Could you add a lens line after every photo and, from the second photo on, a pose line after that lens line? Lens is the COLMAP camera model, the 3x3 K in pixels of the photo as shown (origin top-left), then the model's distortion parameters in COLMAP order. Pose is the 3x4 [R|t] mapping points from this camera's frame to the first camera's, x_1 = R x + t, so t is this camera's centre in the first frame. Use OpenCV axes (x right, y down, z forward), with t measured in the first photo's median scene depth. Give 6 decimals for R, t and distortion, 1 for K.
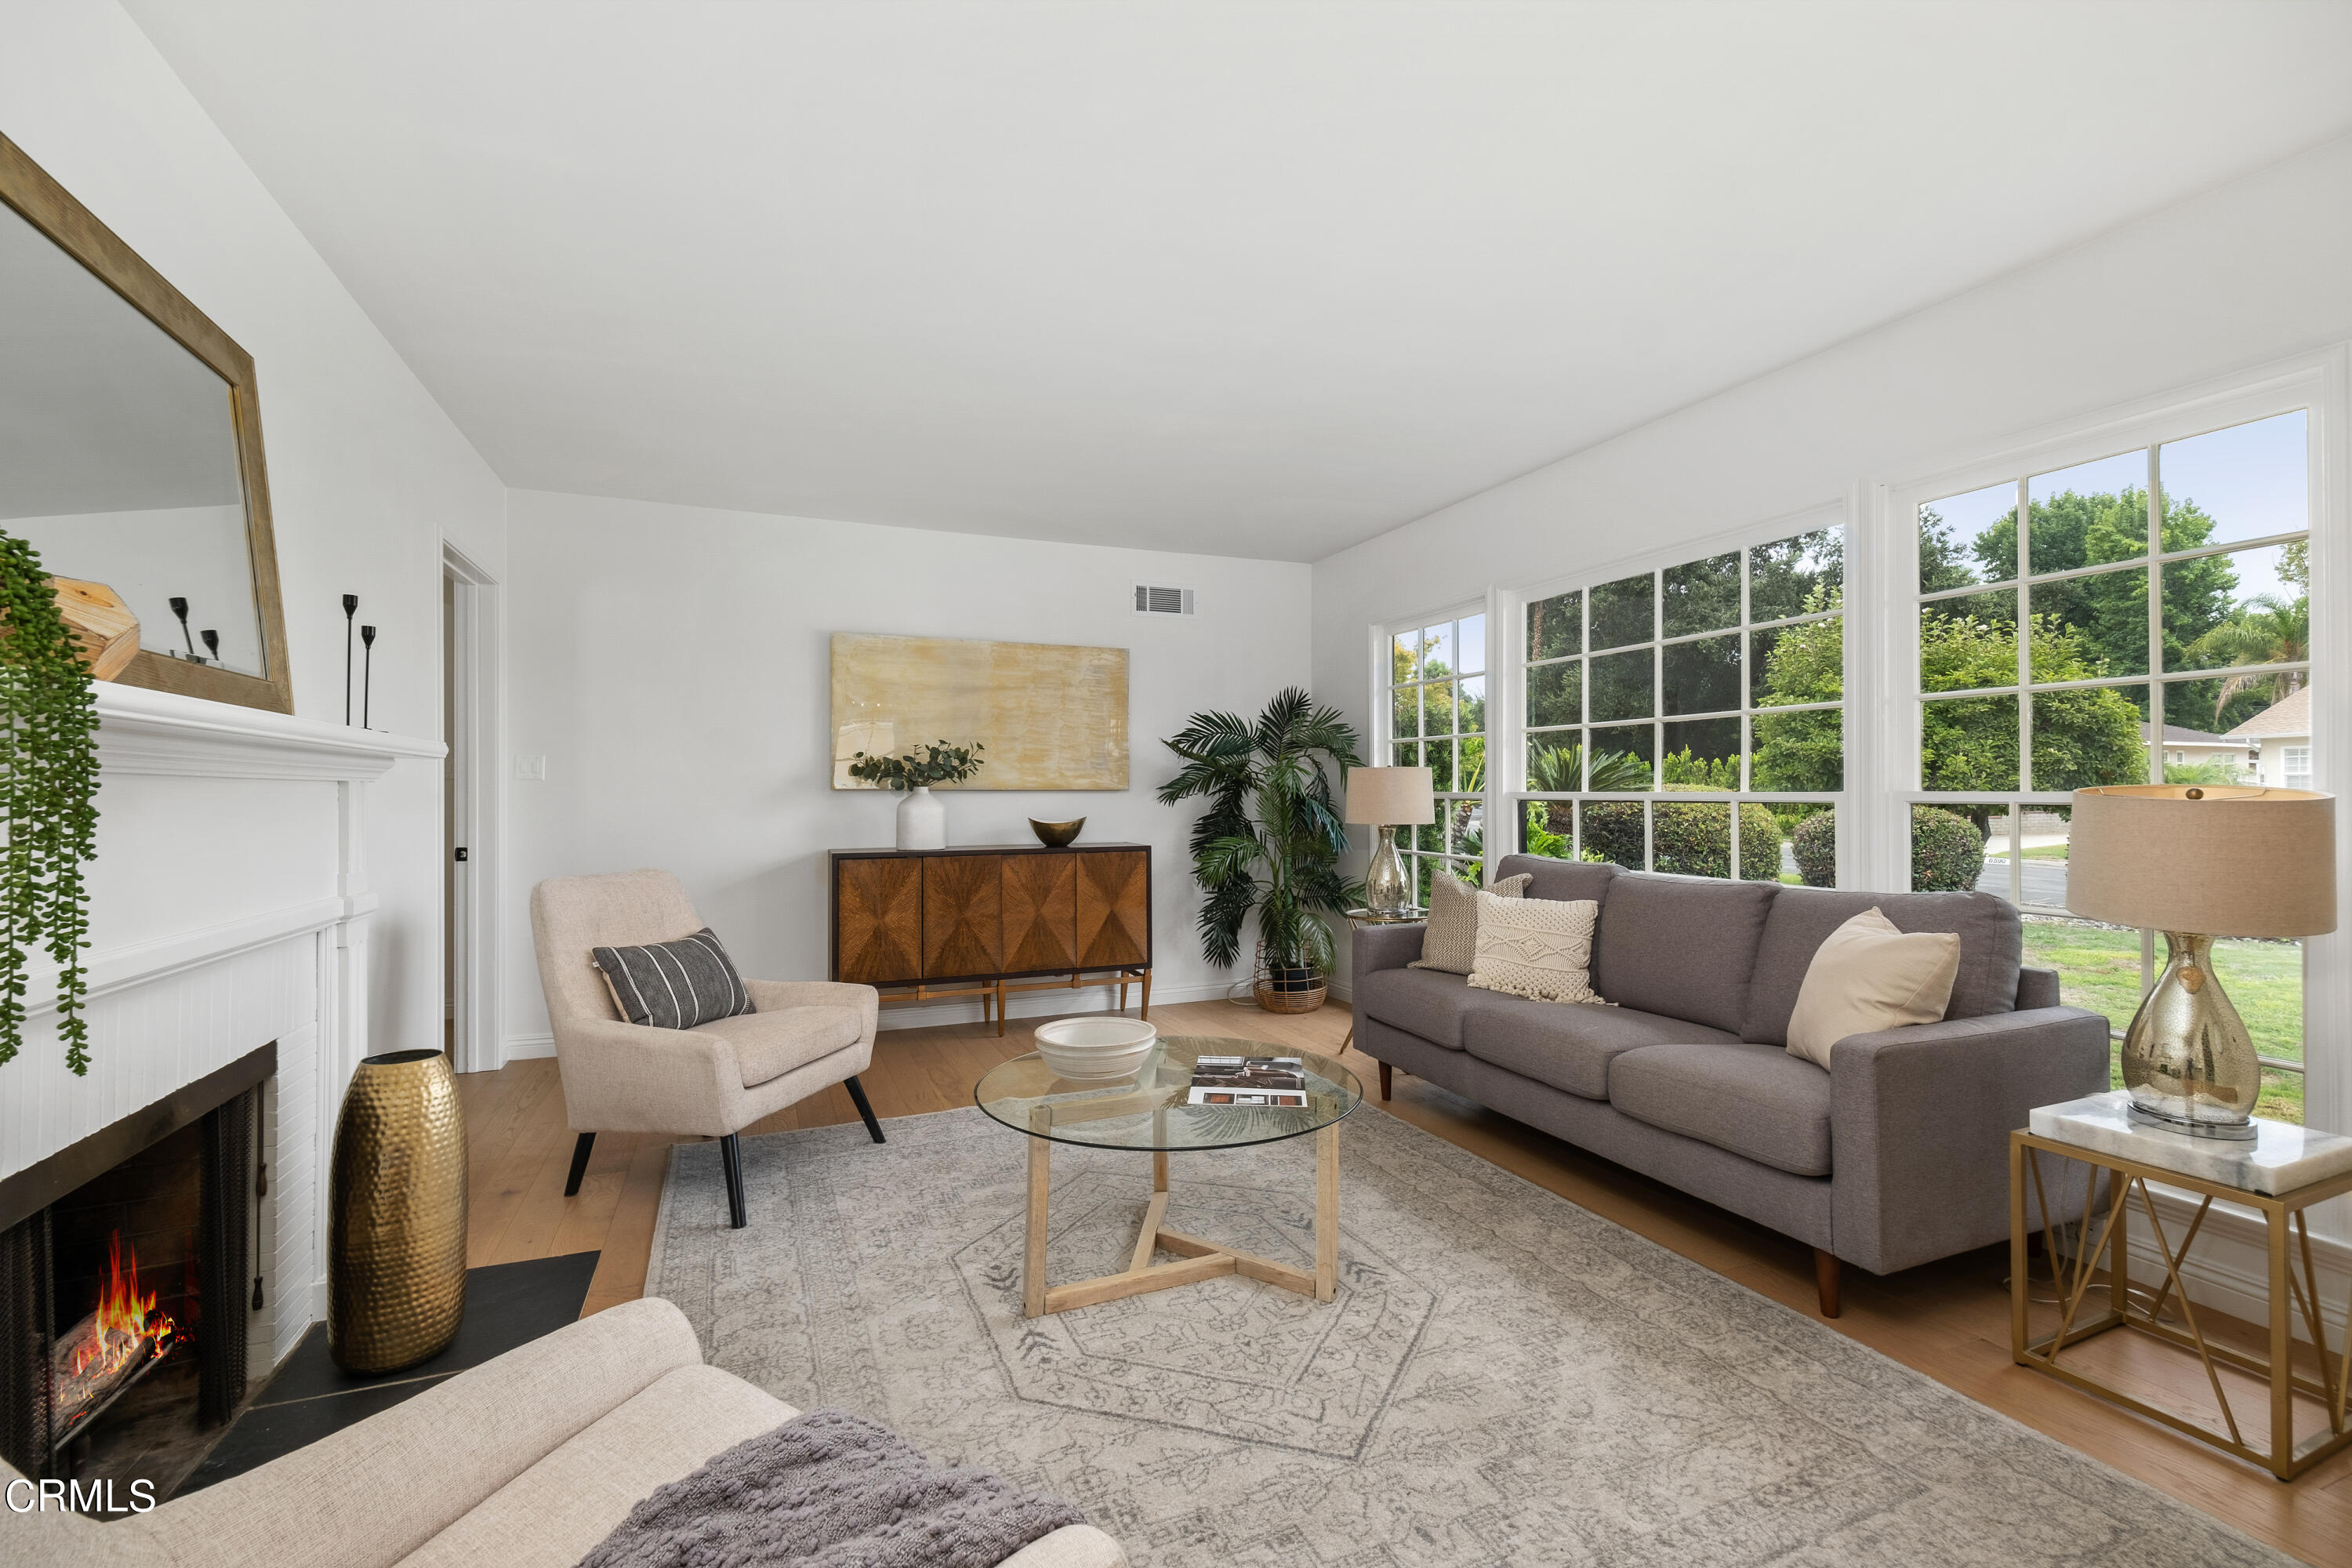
lens RADIAL K [[1011.4, 0, 1176.0], [0, 1011.4, 784.0], [0, 0, 1]] dist [0.012106, -0.000929]
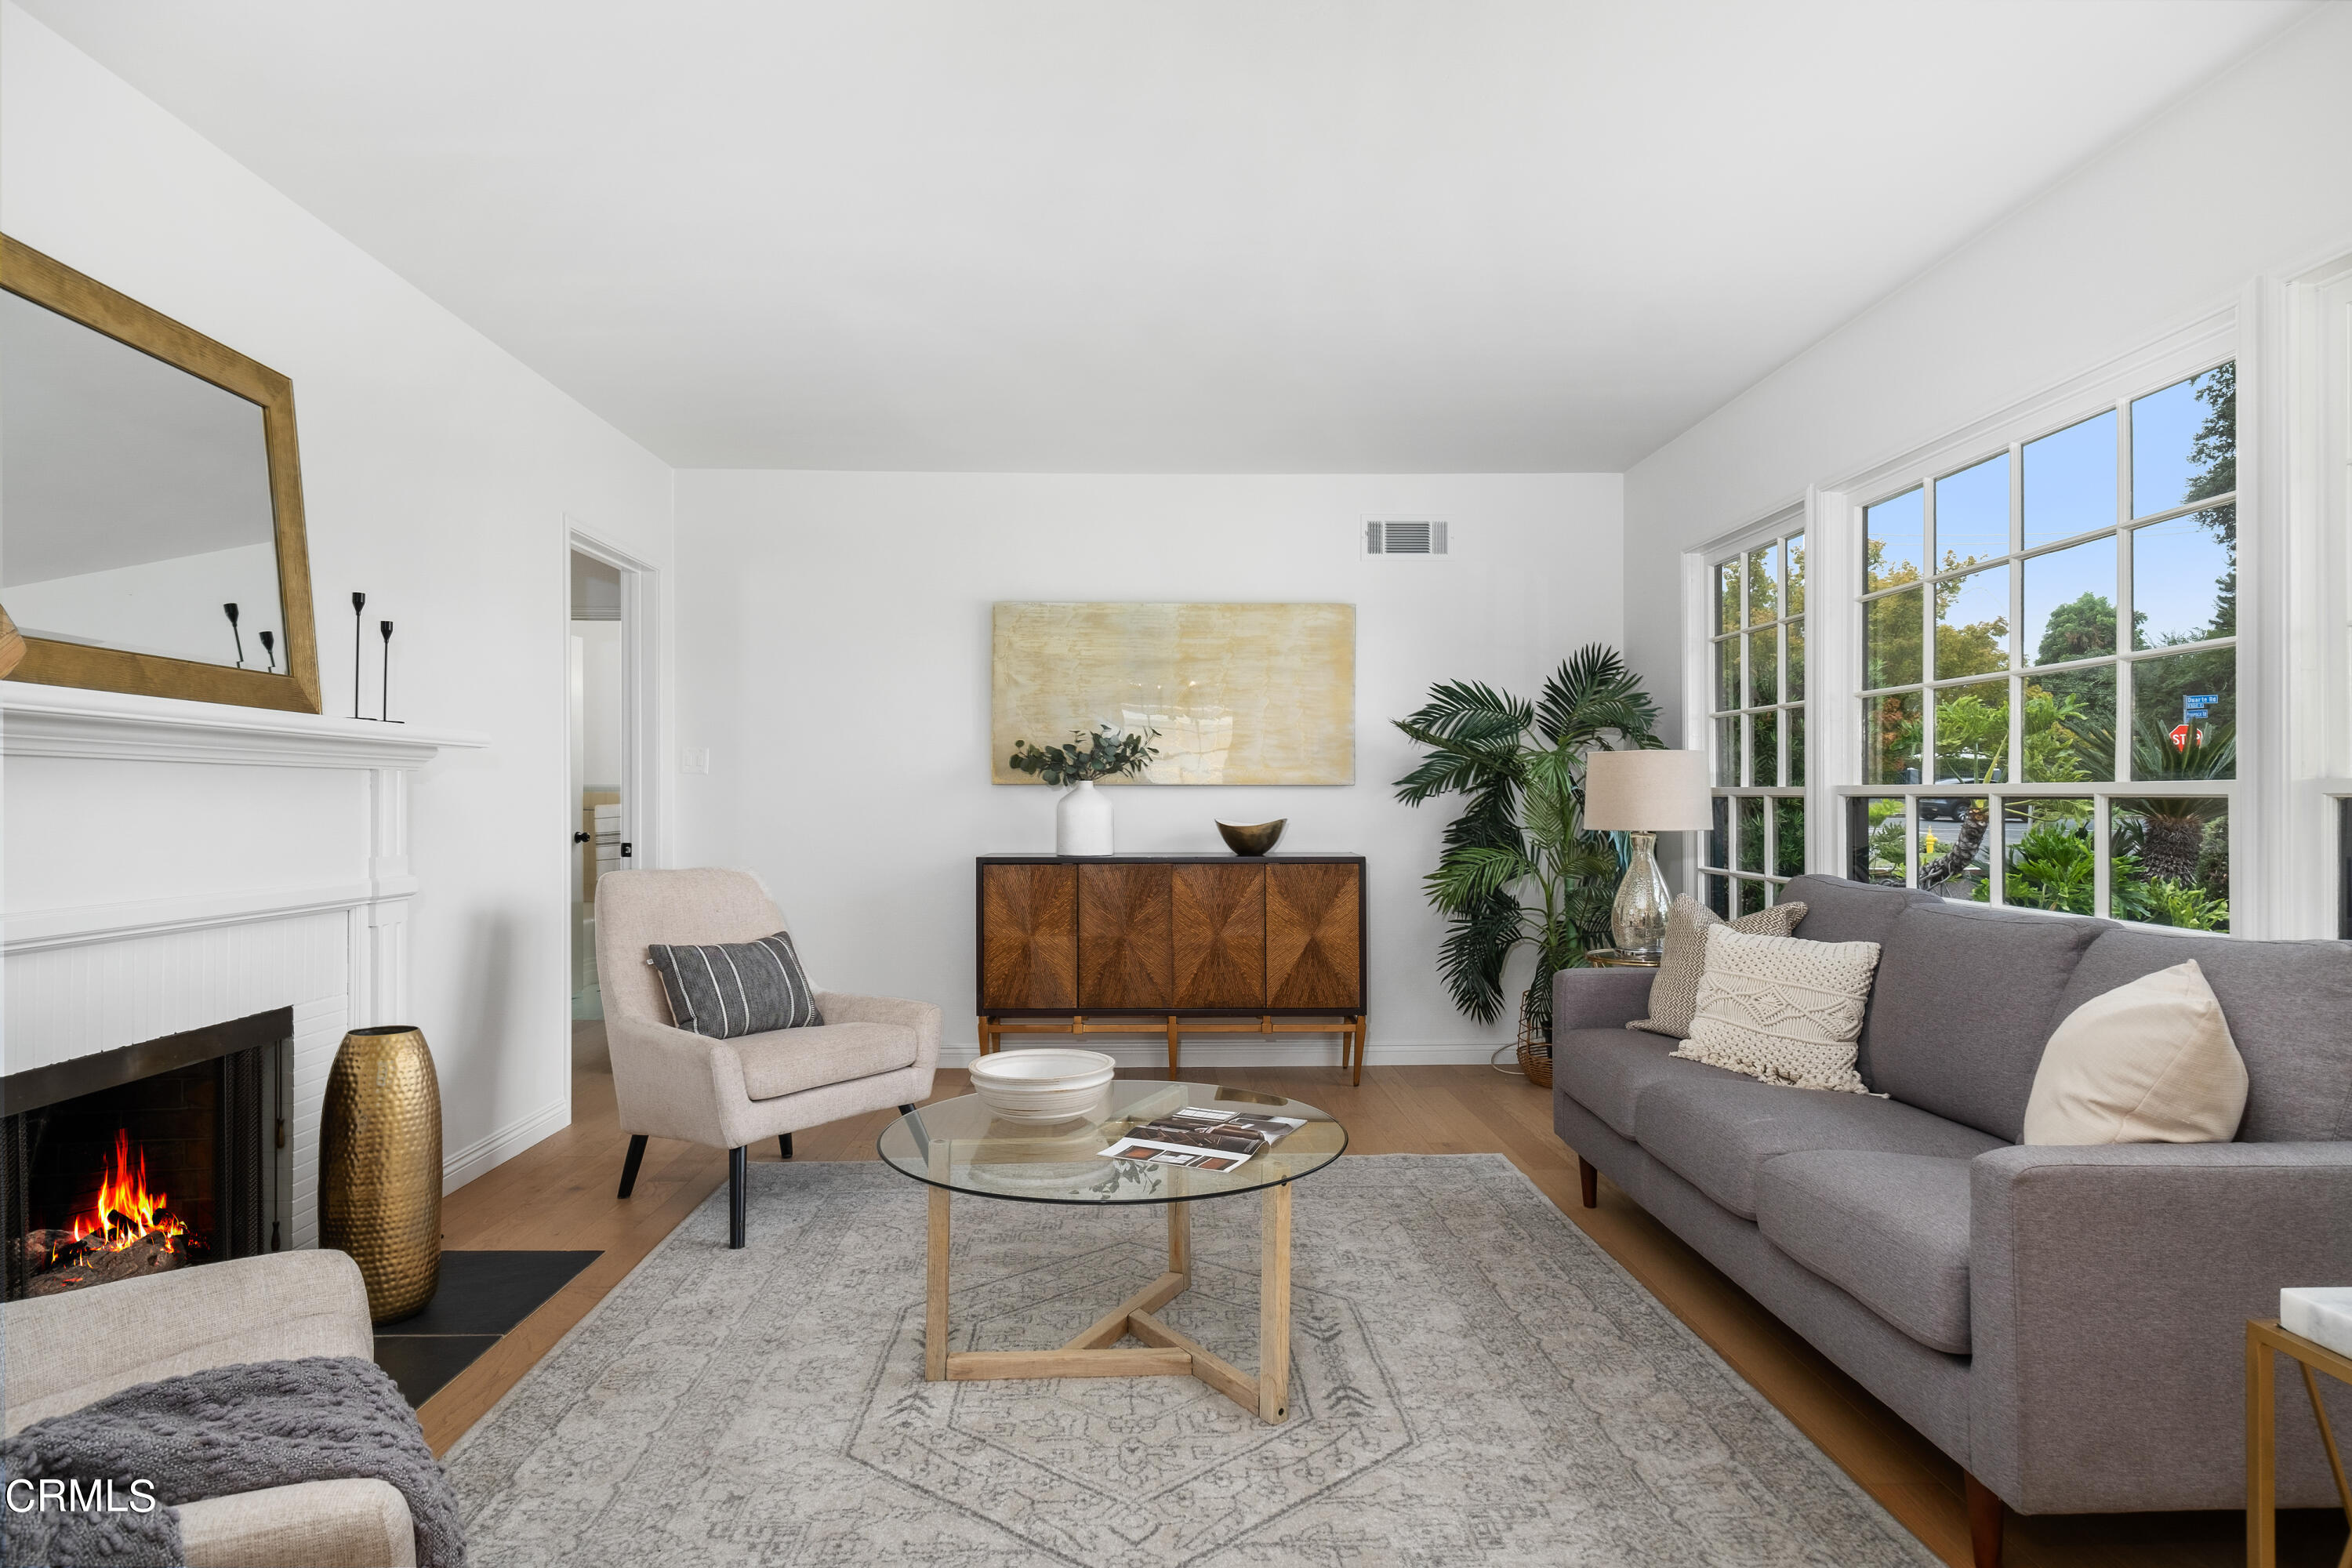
lens RADIAL K [[1309.9, 0, 1178.3], [0, 1309.9, 794.6], [0, 0, 1]] dist [0.003756, -0.000488]
pose [[0.935150, 0.001667, -0.354249, 0.290949], [0.000731, 0.999978, 0.006634, 0.009832], [0.354252, -0.006463, 0.935128, 0.016873]]
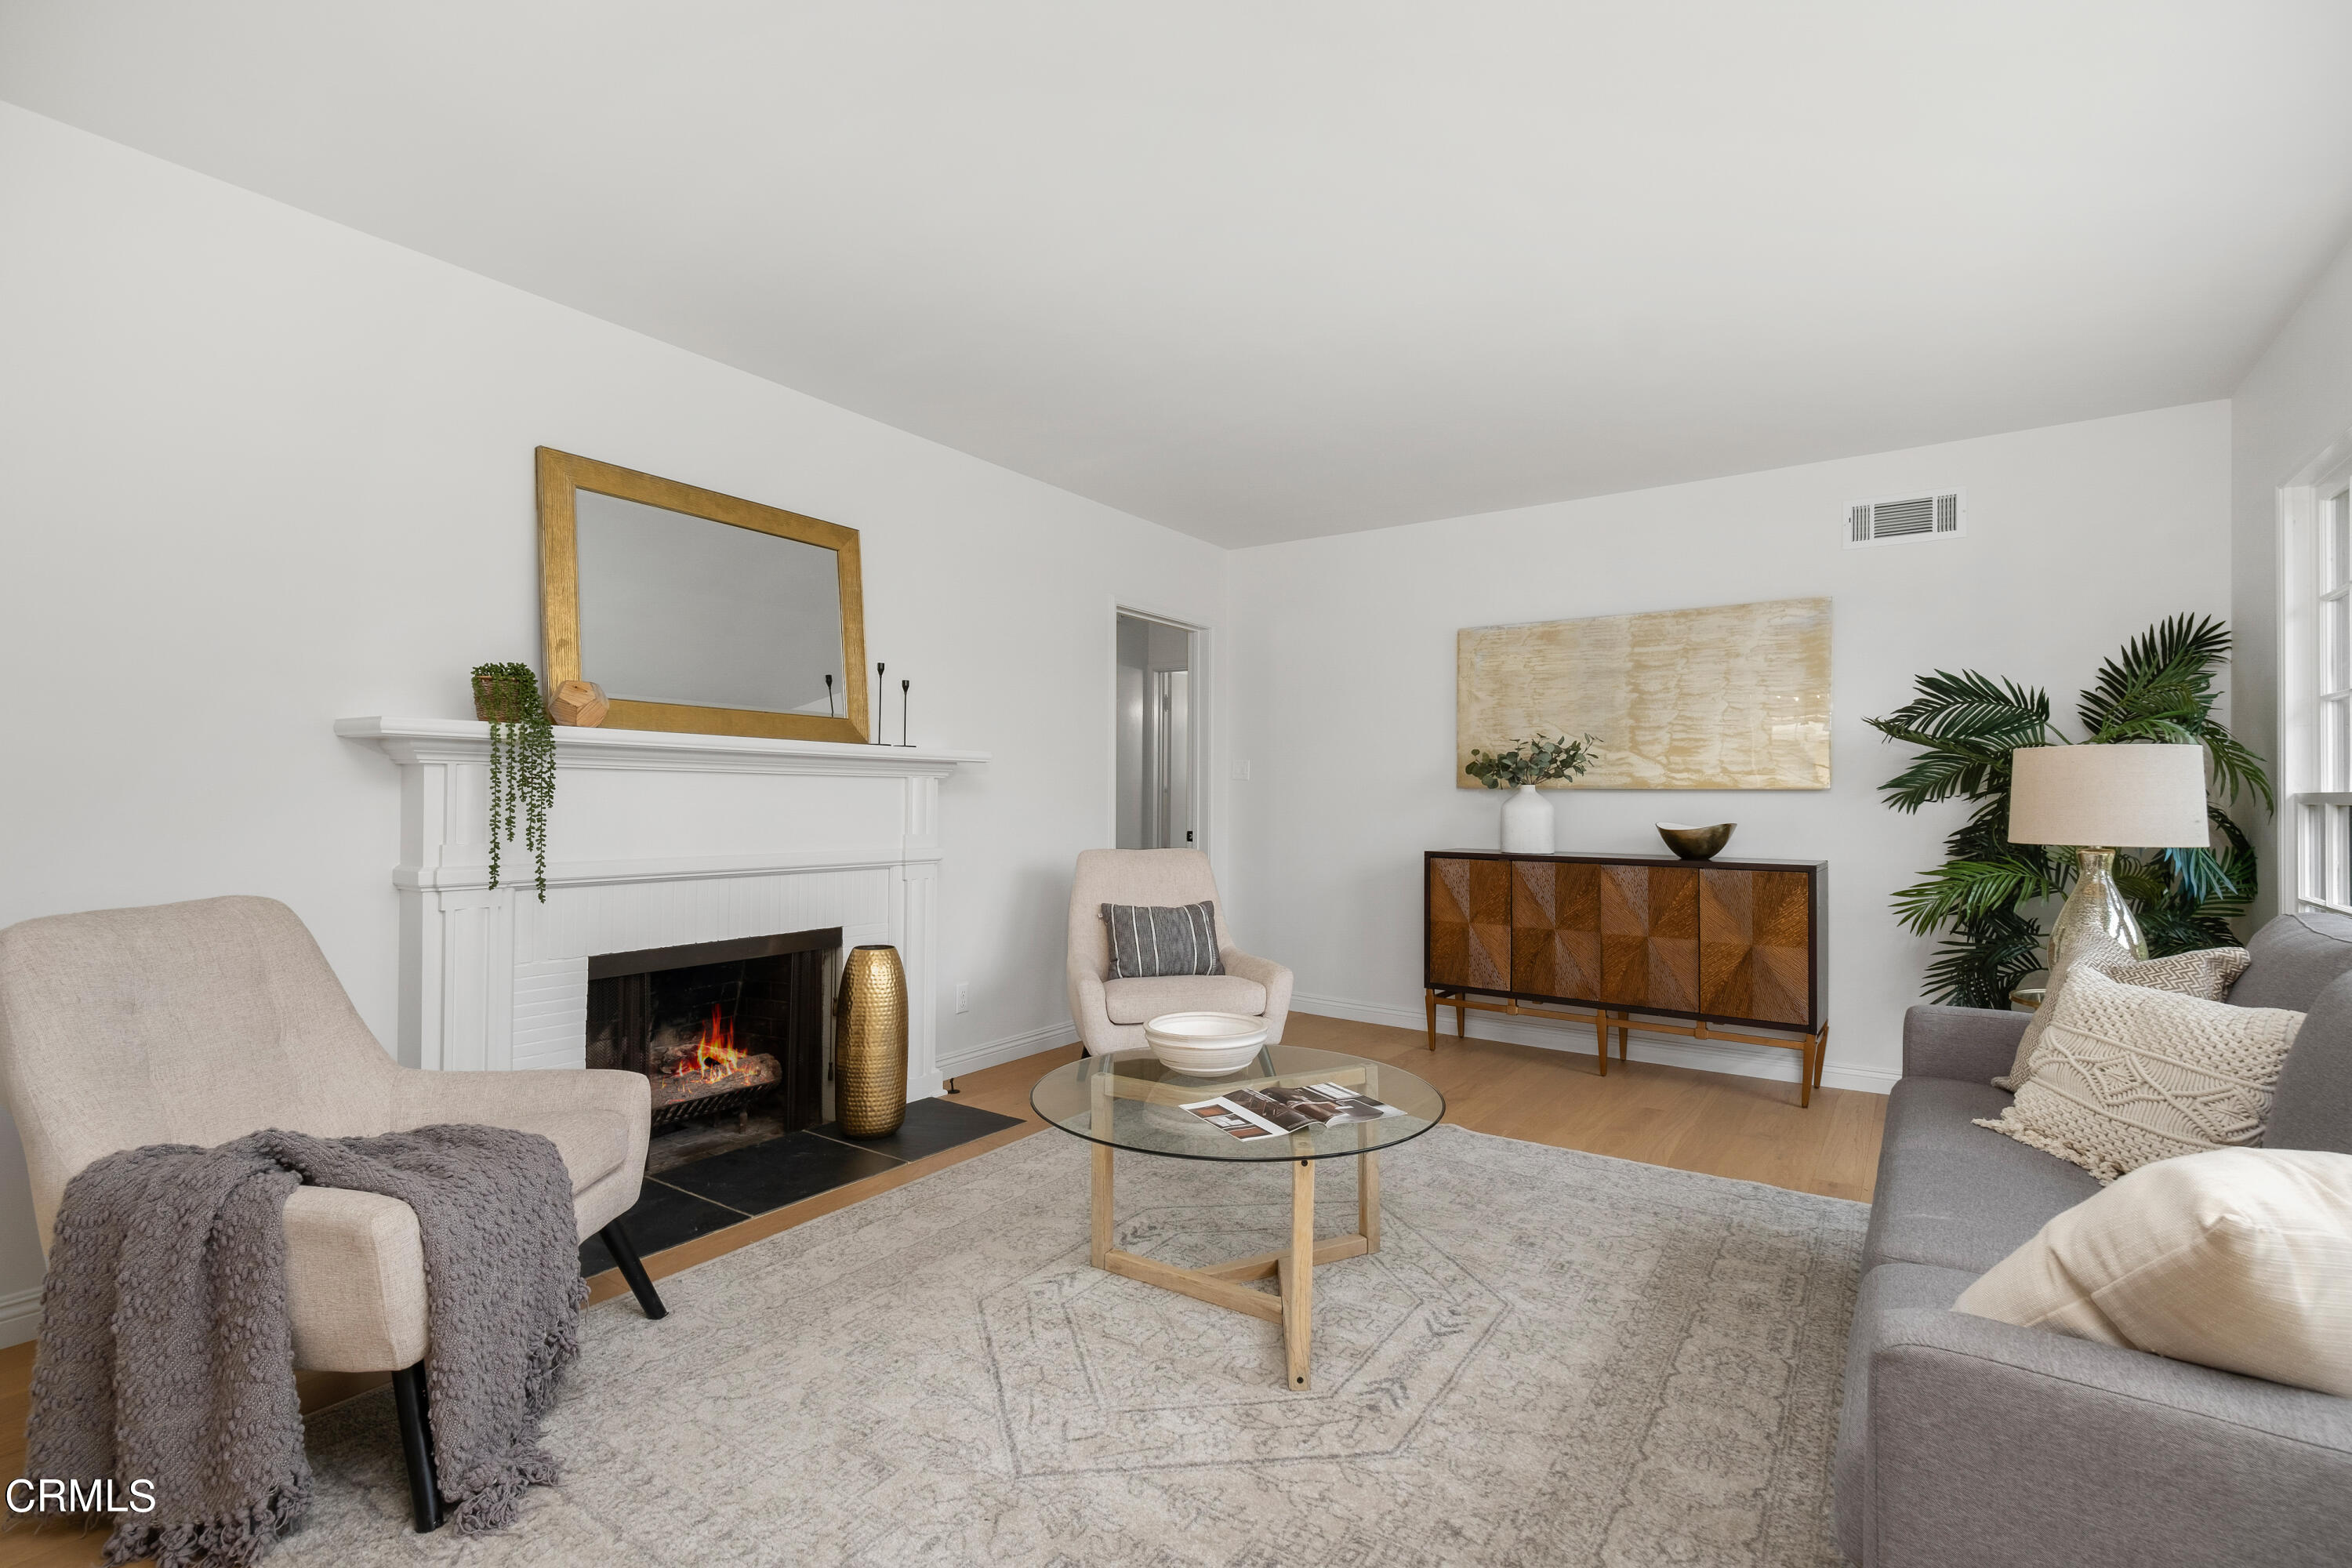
lens RADIAL K [[1068.1, 0, 1184.1], [0, 1068.1, 794.7], [0, 0, 1]] dist [0.019430, -0.007913]
pose [[0.548667, 0.004066, -0.836031, 0.552524], [-0.001361, 0.999991, 0.003971, 0.011499], [0.836040, -0.001041, 0.548668, 0.290235]]
